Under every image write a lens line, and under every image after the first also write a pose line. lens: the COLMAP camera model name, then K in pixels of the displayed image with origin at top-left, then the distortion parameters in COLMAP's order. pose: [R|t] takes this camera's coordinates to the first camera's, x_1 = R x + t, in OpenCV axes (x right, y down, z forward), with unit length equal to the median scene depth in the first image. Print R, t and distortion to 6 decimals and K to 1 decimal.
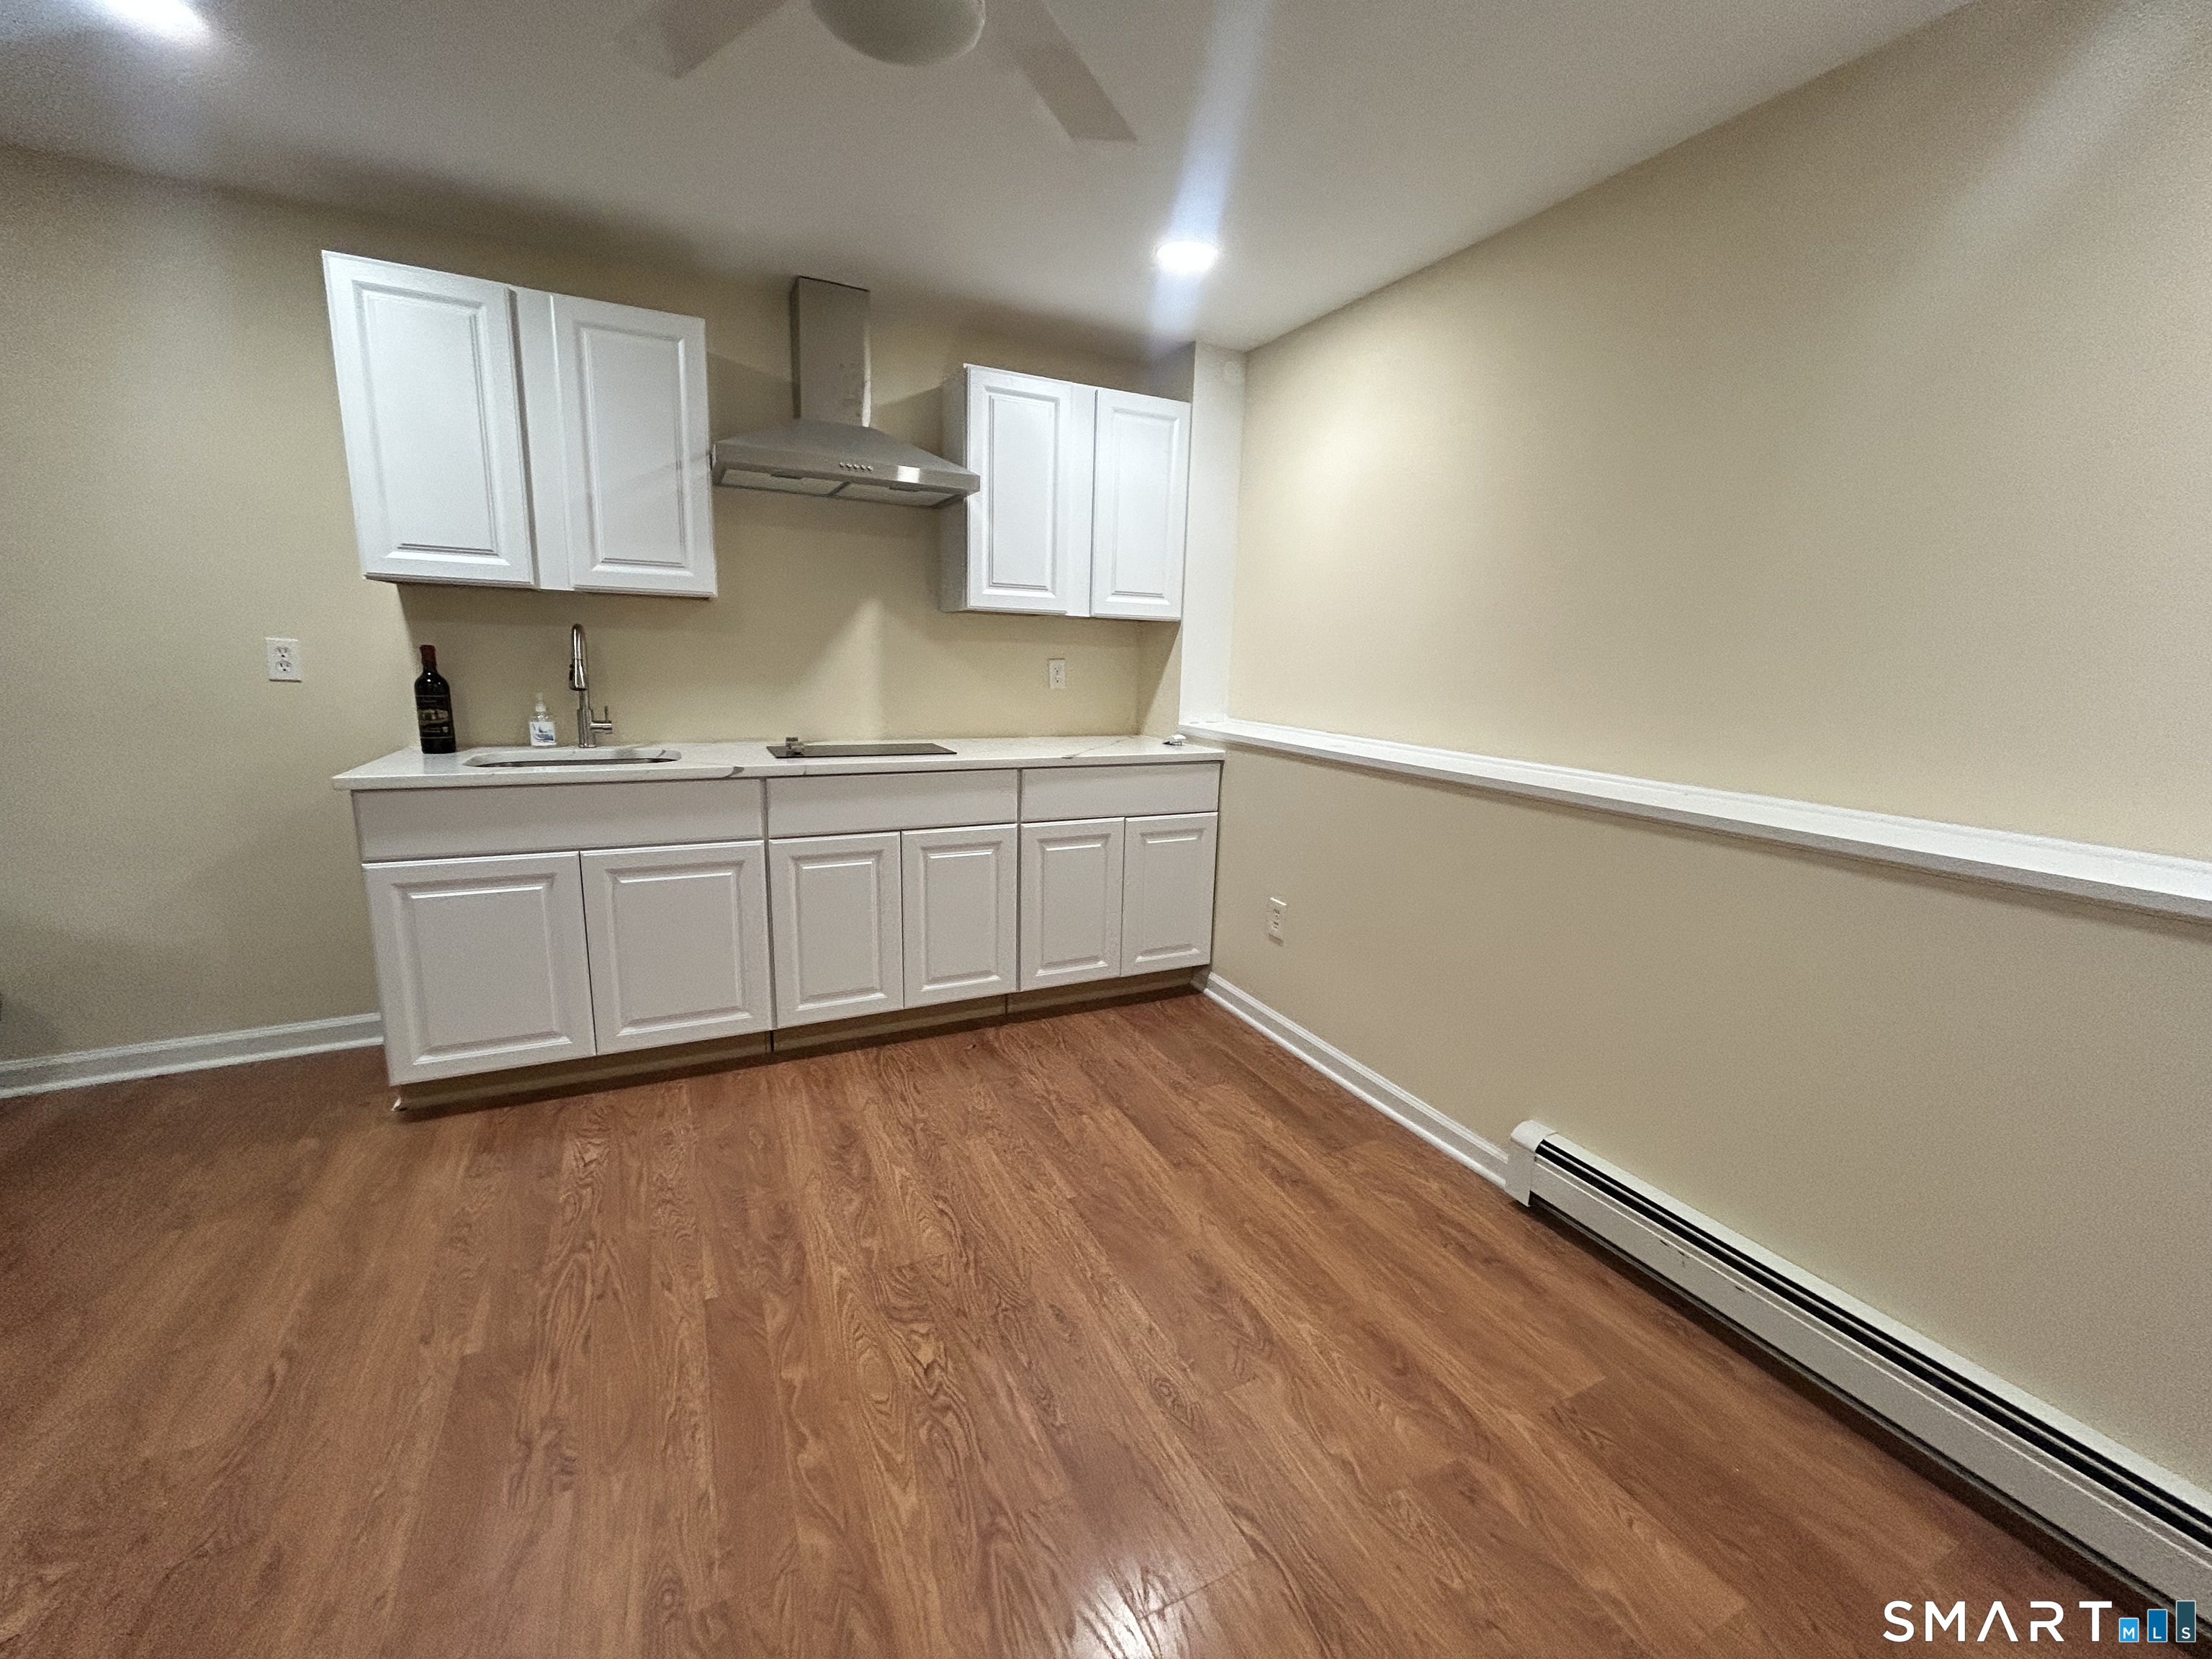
lens RADIAL K [[885.9, 0, 1106.7], [0, 885.9, 821.3], [0, 0, 1]] dist [0.000583, 0.000872]
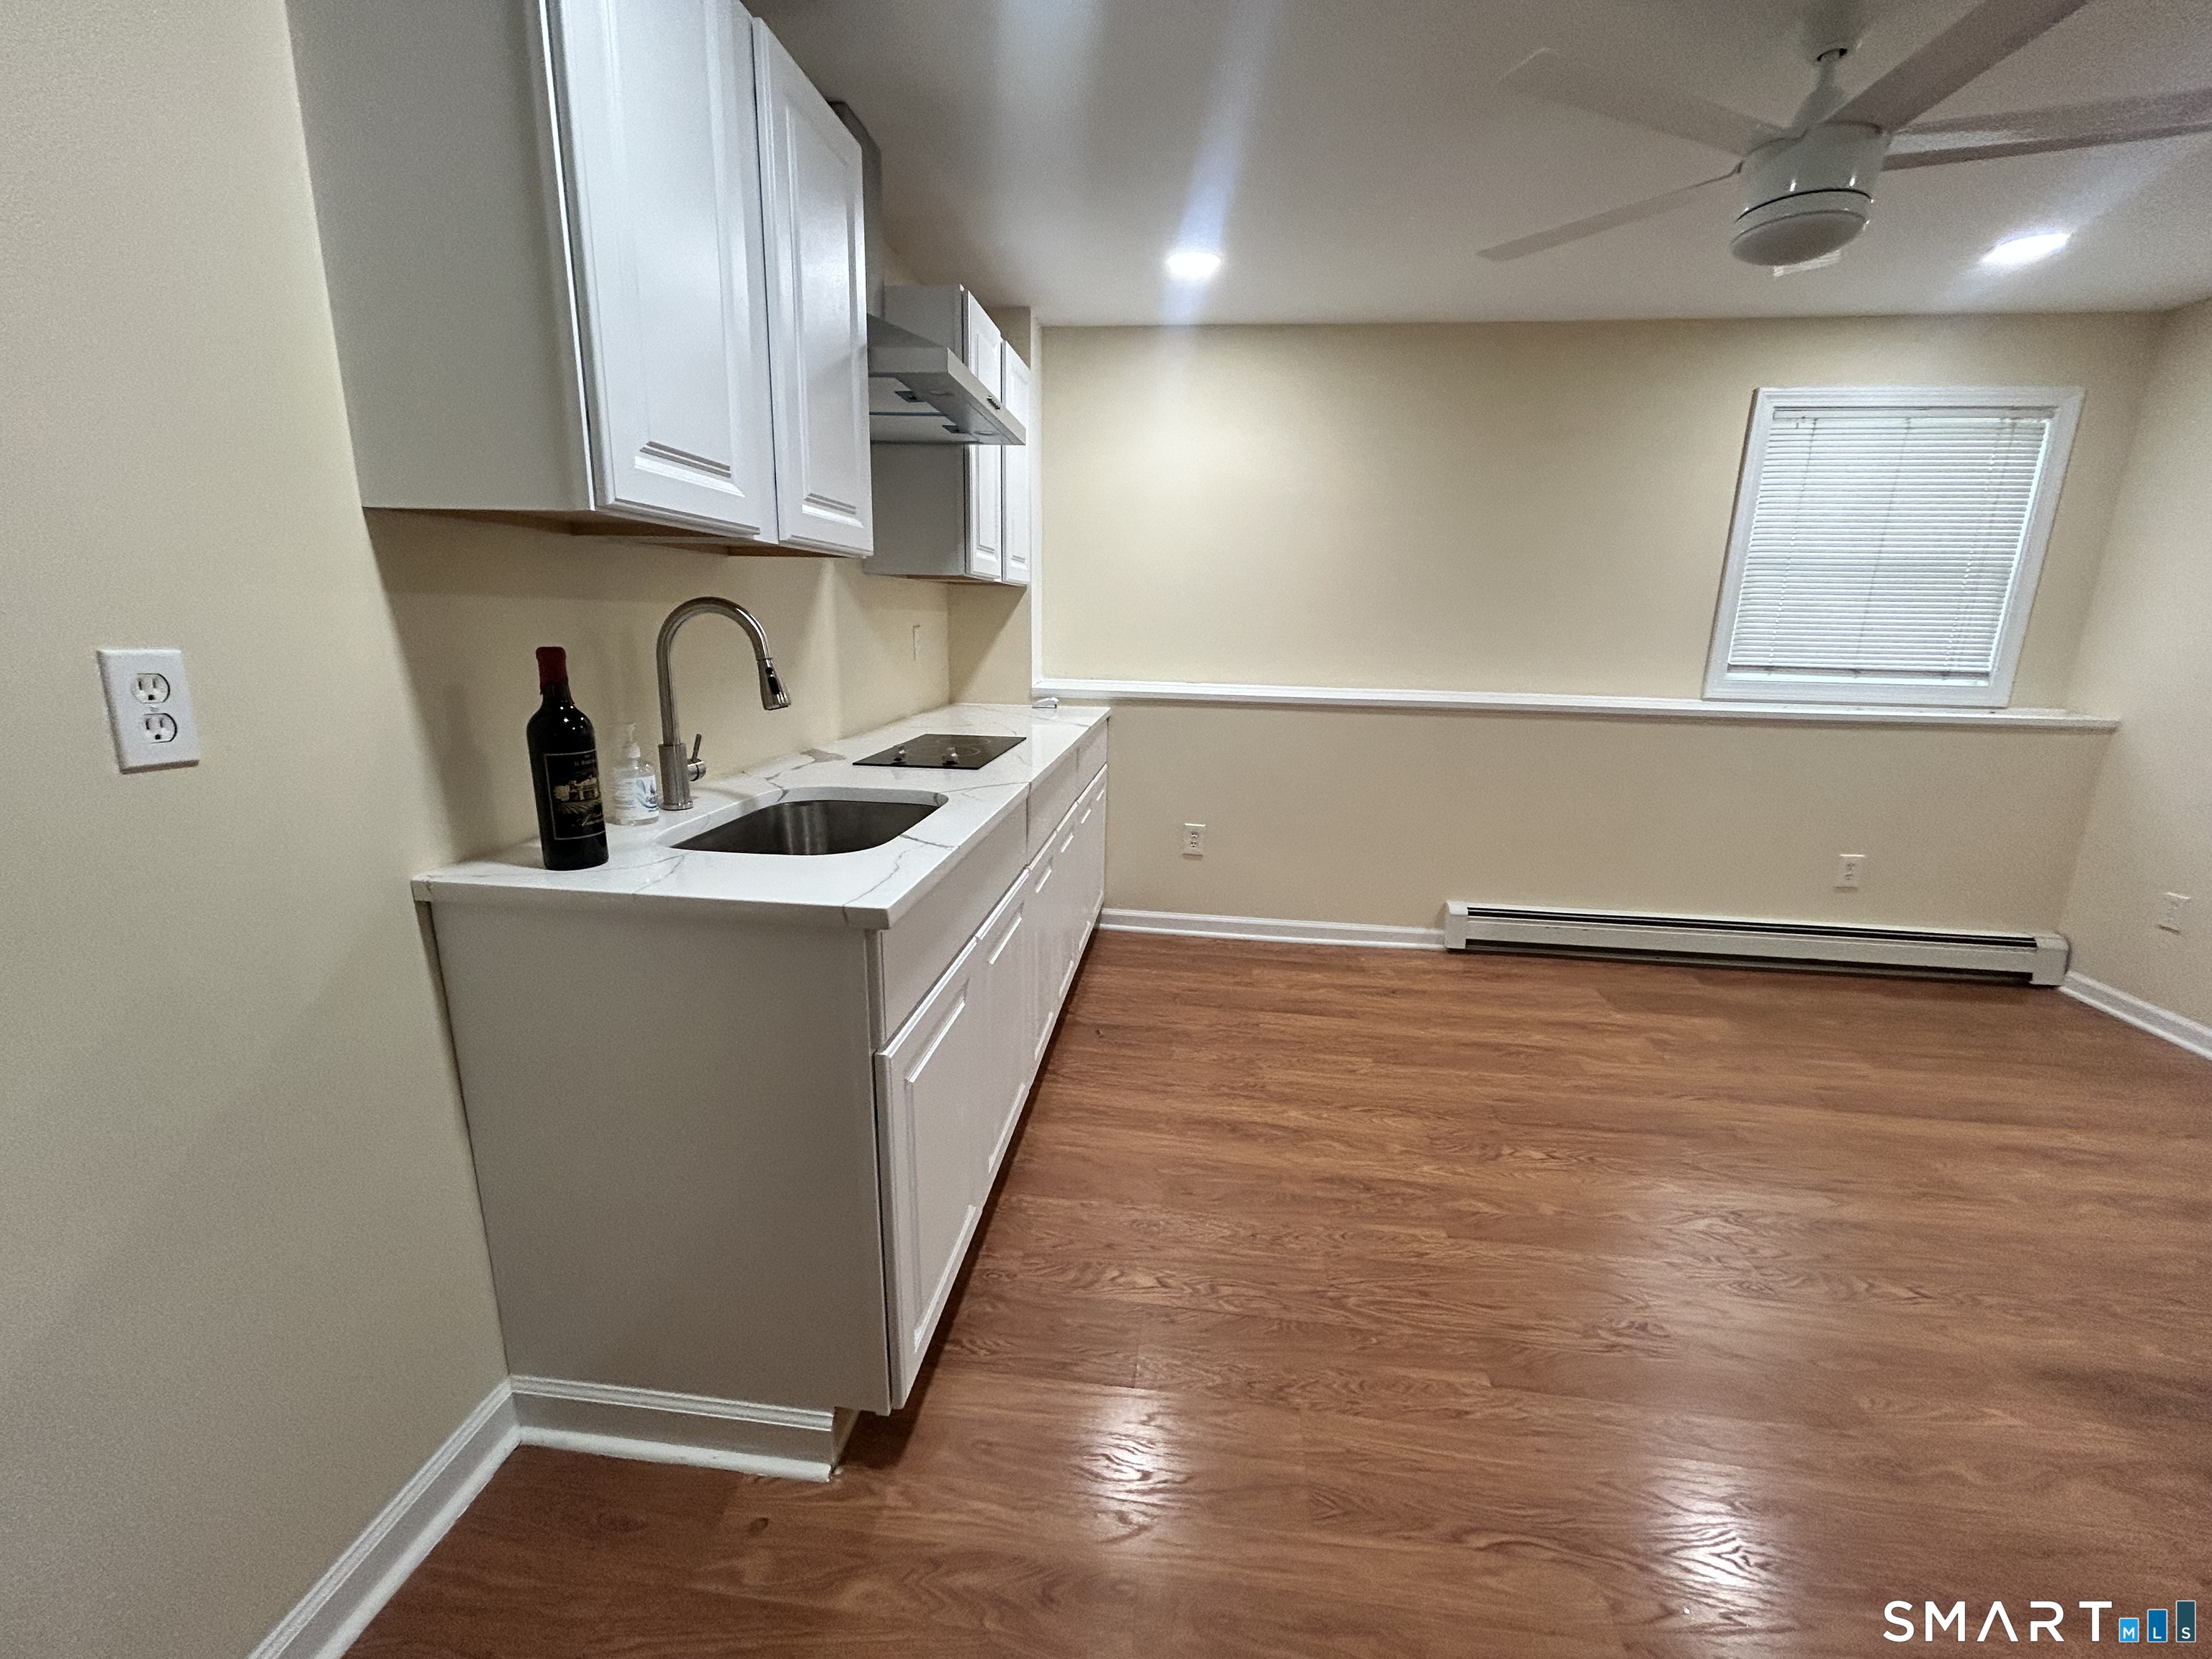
lens RADIAL K [[885.9, 0, 1108.3], [0, 885.9, 827.2], [0, 0, 1]] dist [0.000583, 0.000872]
pose [[0.541464, -0.212466, 0.813434, -1.144263], [0.148653, 0.976490, 0.156105, -0.151941], [-0.827478, 0.036395, 0.560318, 0.551515]]
